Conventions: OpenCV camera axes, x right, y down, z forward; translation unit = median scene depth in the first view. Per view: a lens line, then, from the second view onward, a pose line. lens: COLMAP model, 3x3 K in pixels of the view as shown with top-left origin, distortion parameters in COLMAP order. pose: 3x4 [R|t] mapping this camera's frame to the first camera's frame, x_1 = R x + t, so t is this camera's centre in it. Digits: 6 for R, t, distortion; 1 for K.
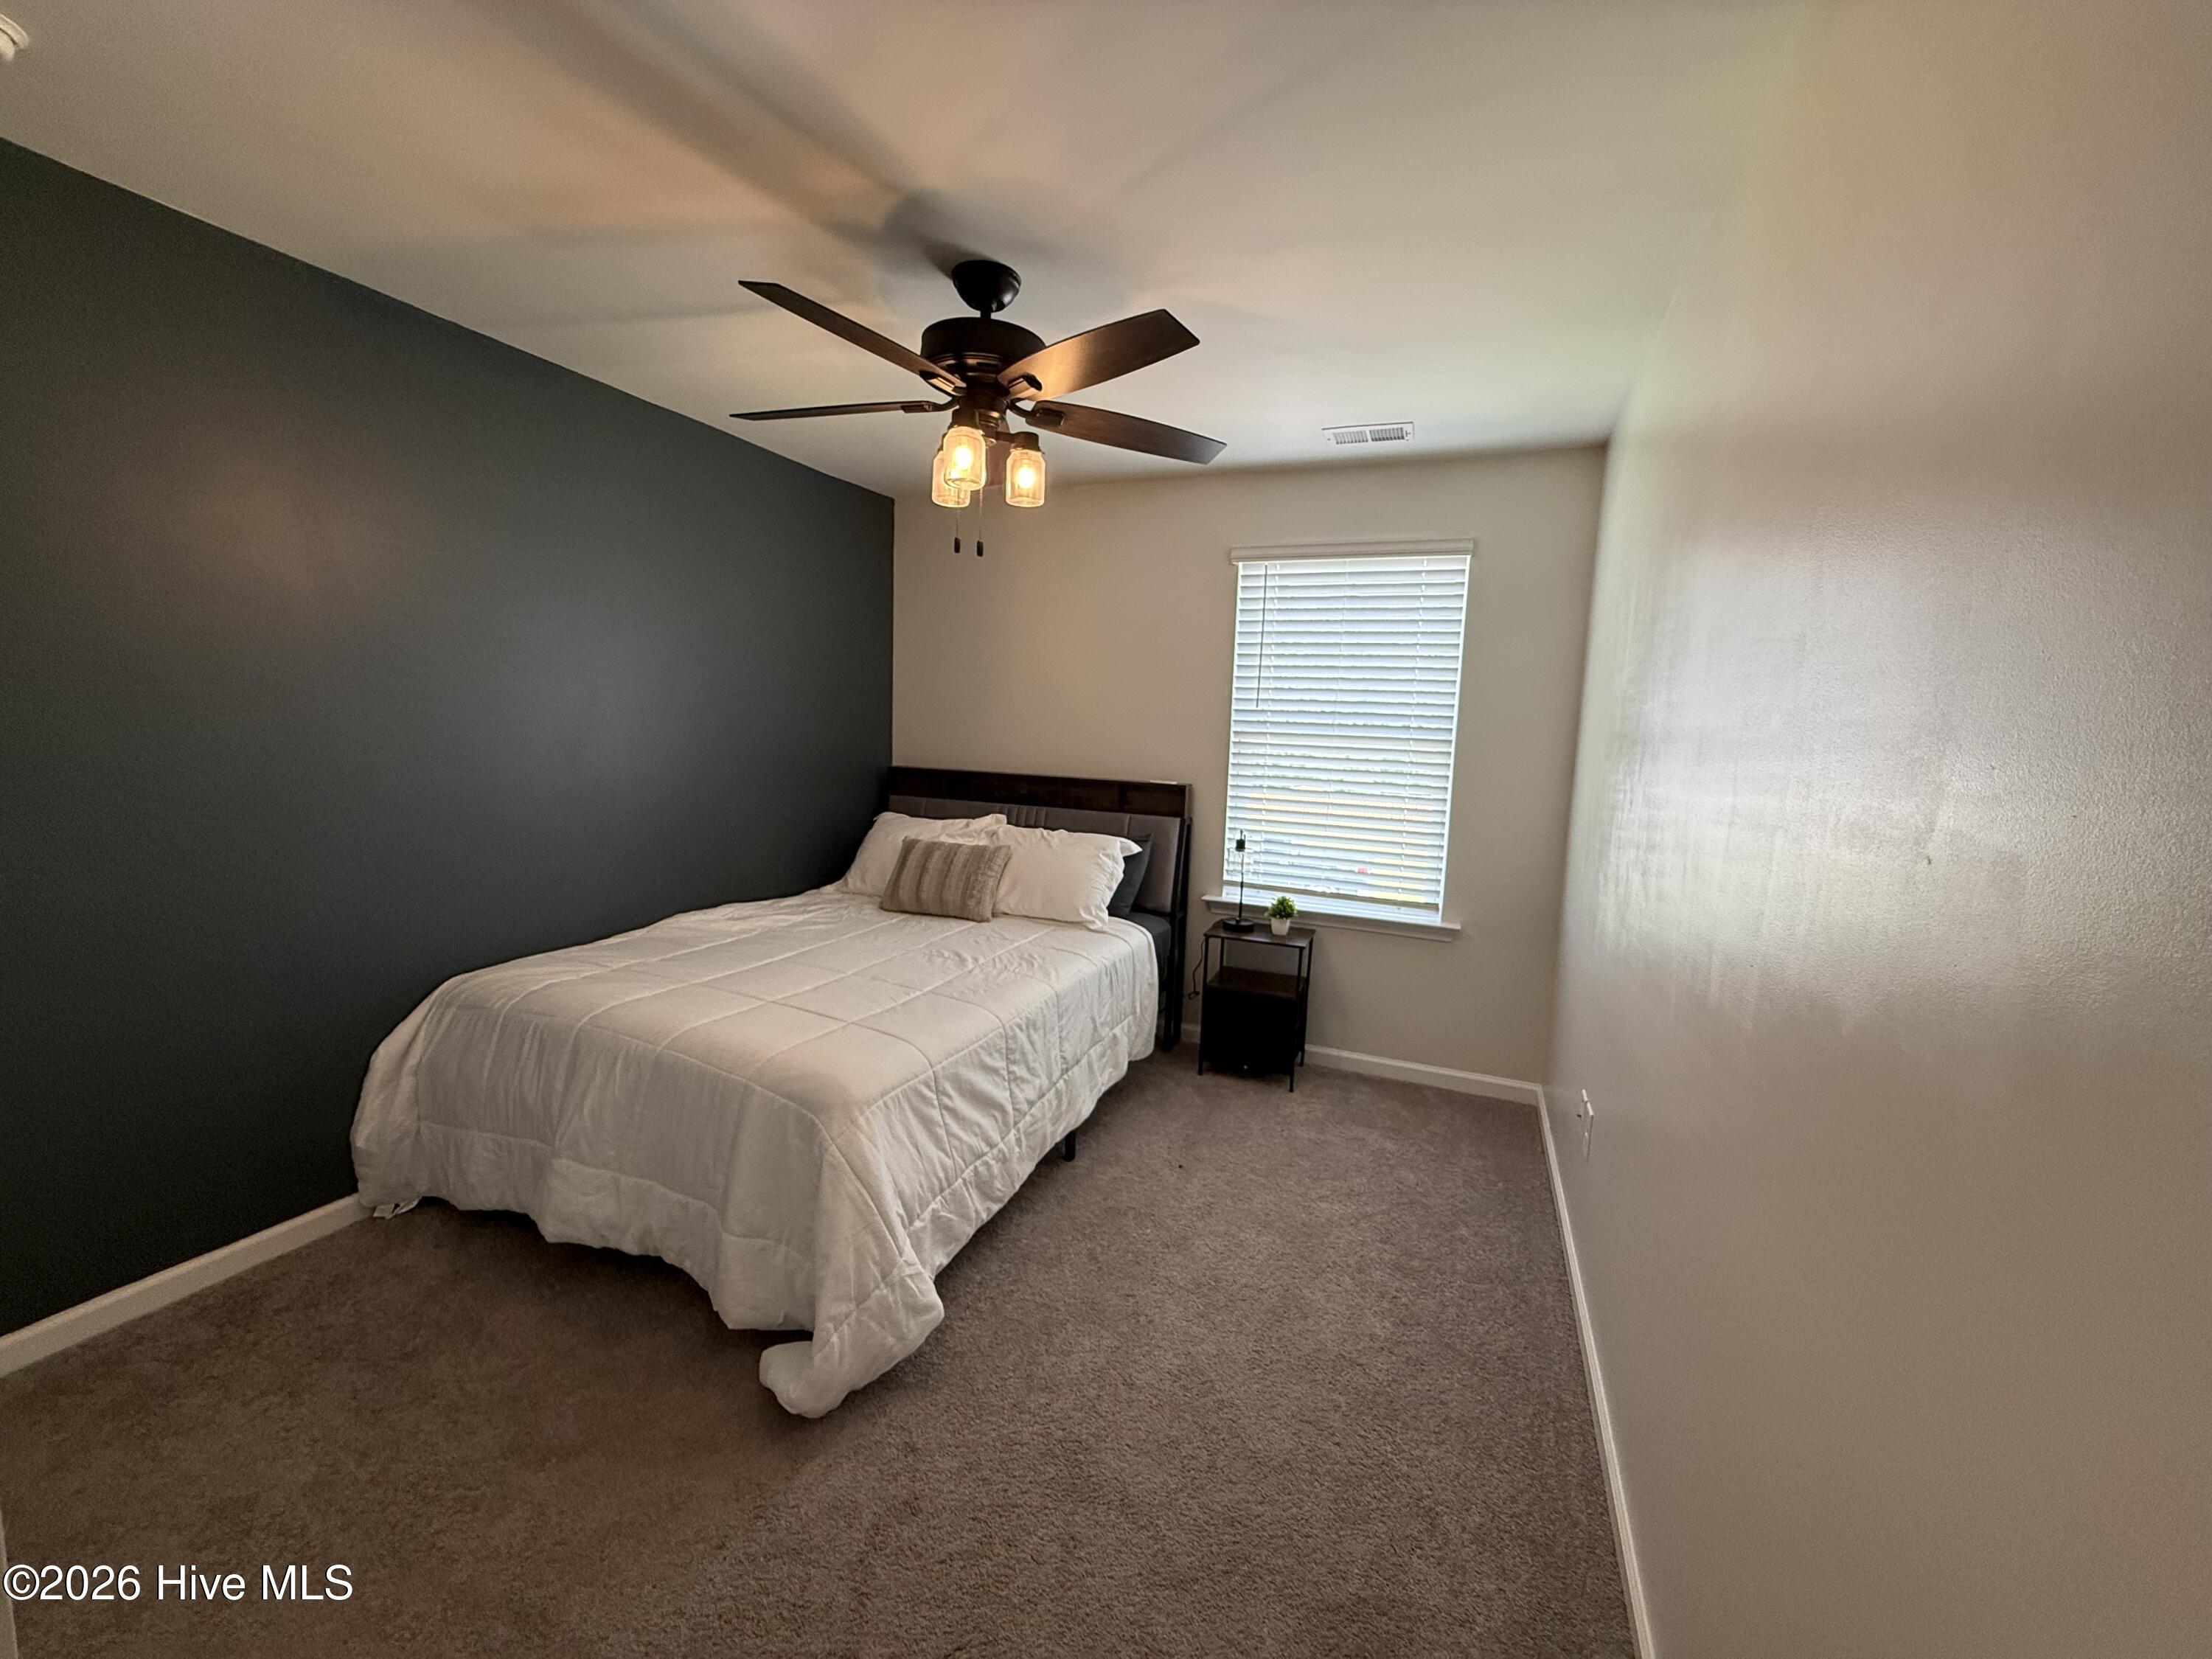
lens RADIAL K [[880.2, 0, 1103.8], [0, 880.2, 836.2], [0, 0, 1]] dist [-0.001615, 0.000379]
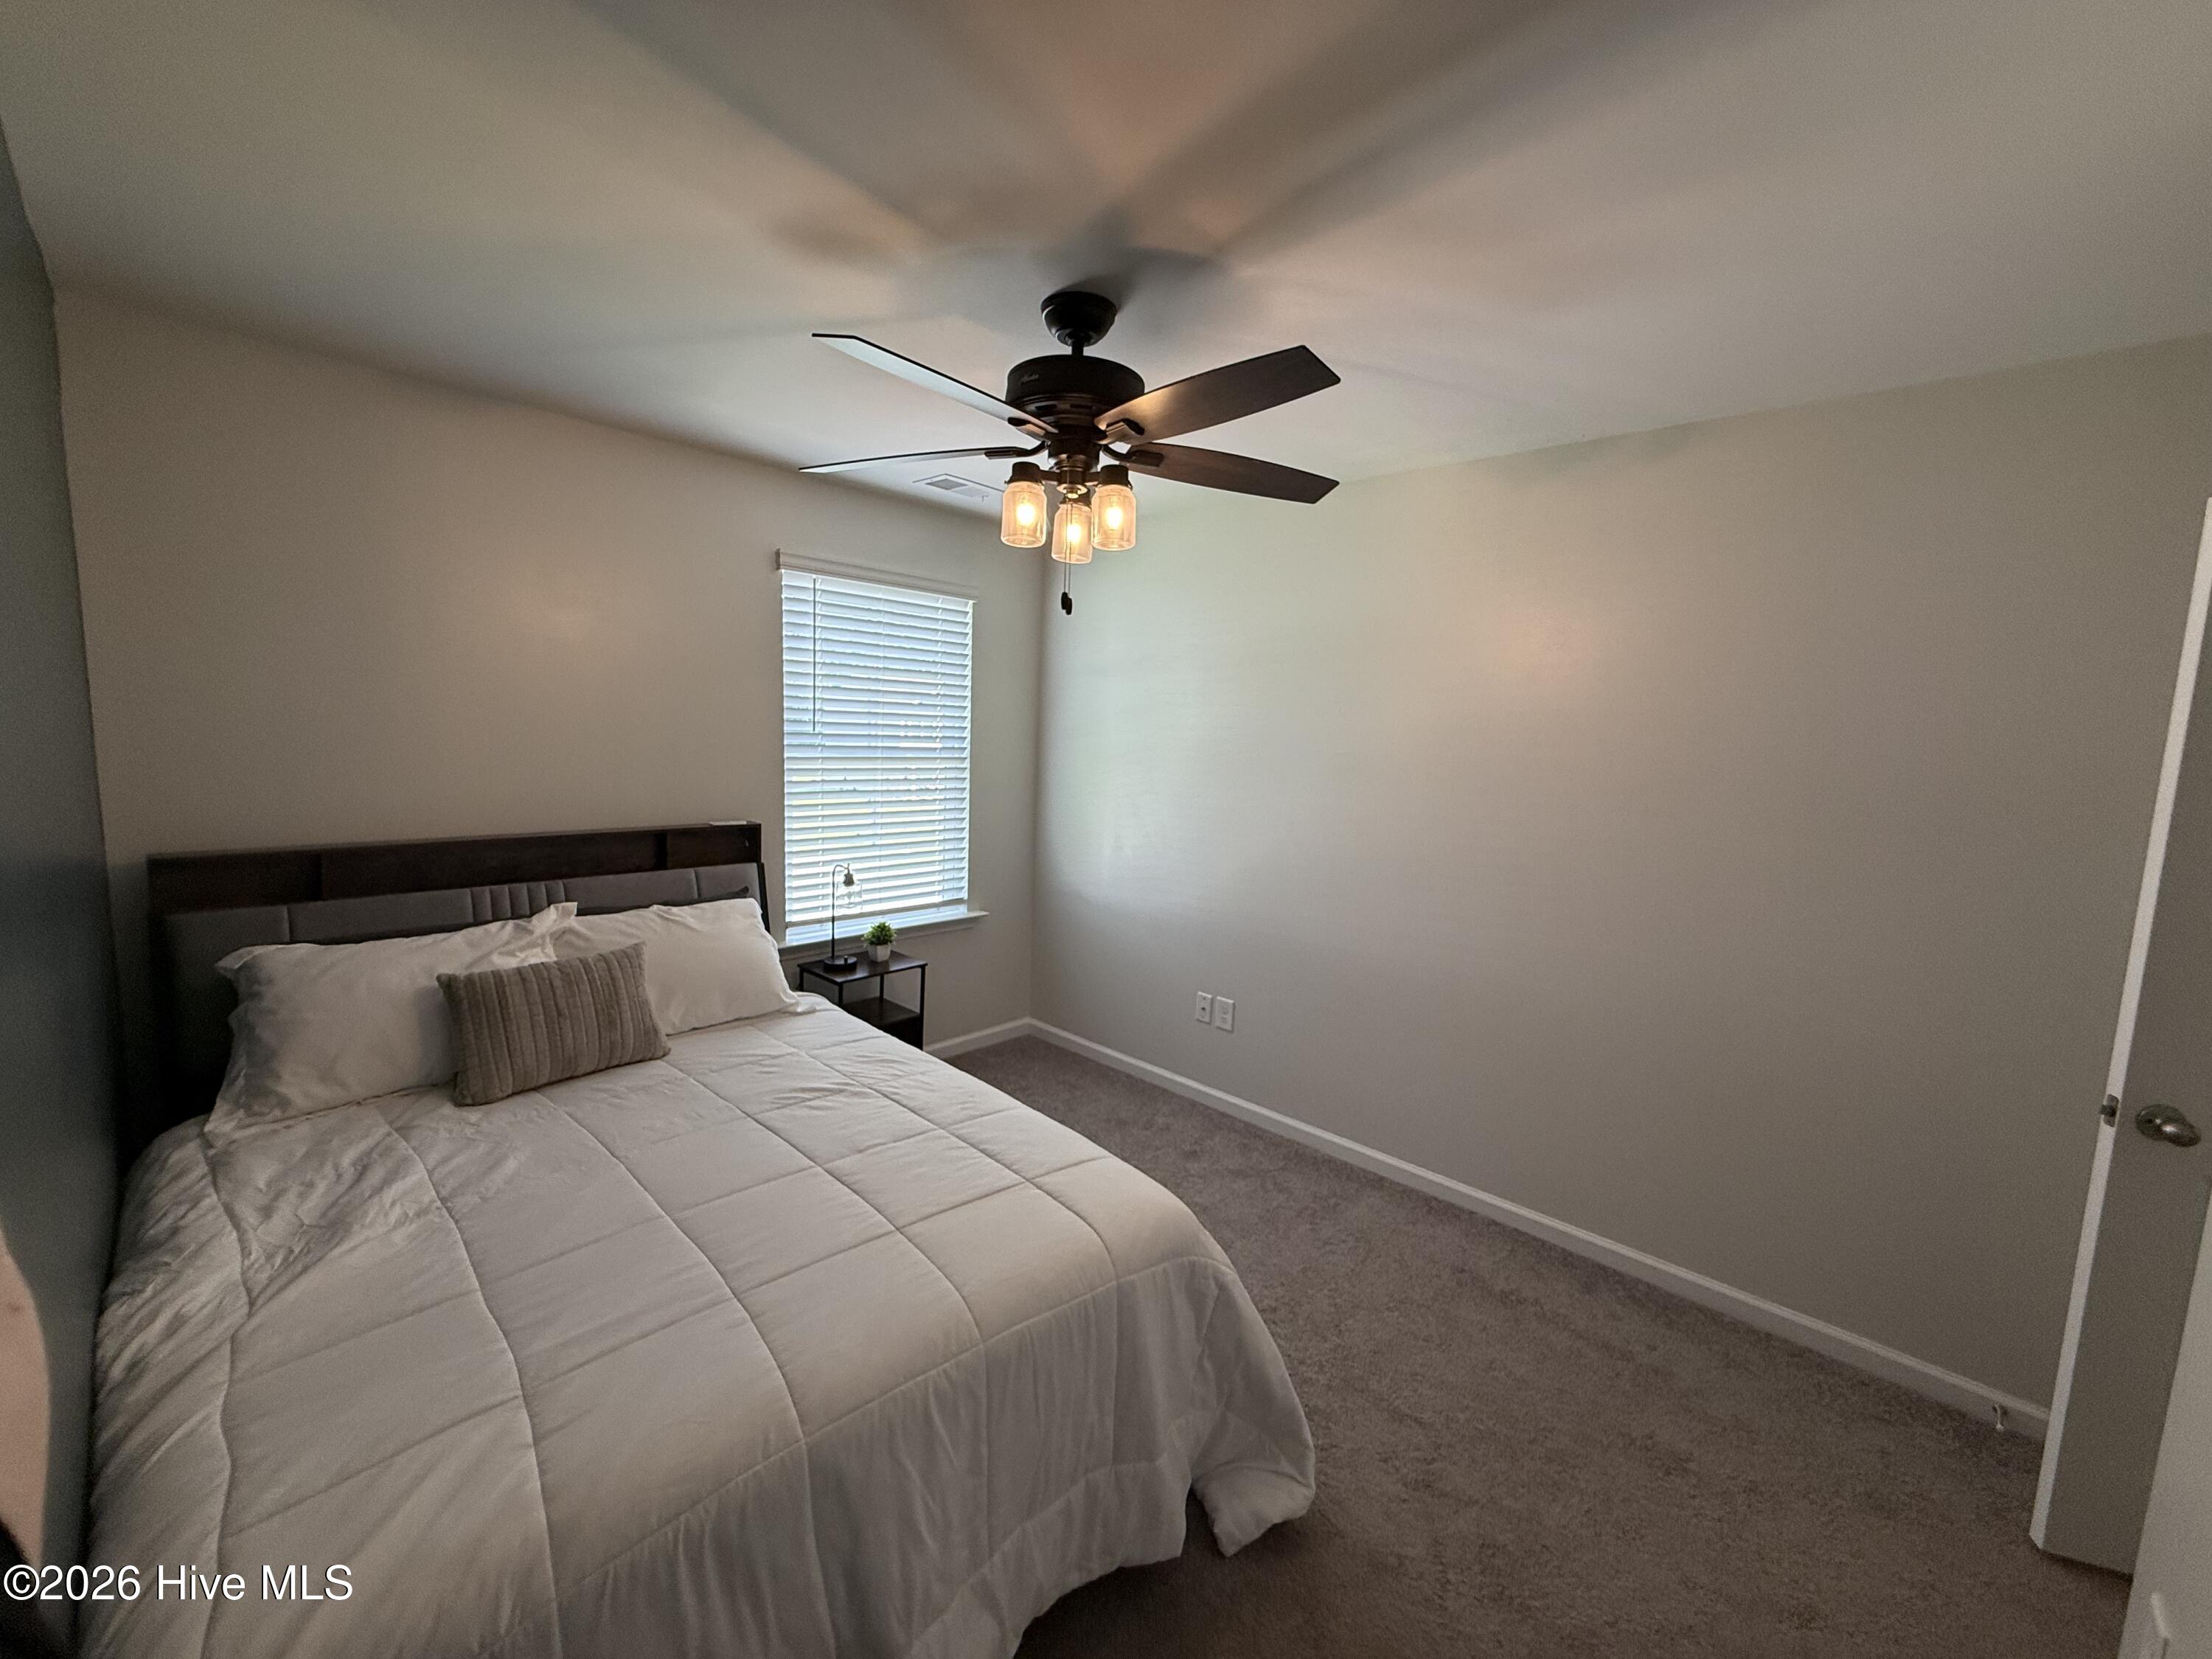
lens RADIAL K [[880.2, 0, 1098.9], [0, 880.2, 835.7], [0, 0, 1]] dist [-0.001615, 0.000379]
pose [[0.357714, -0.141374, 0.923068, -0.610343], [0.094623, 0.988874, 0.114783, -0.118674], [-0.929025, 0.046284, 0.367111, 0.396869]]
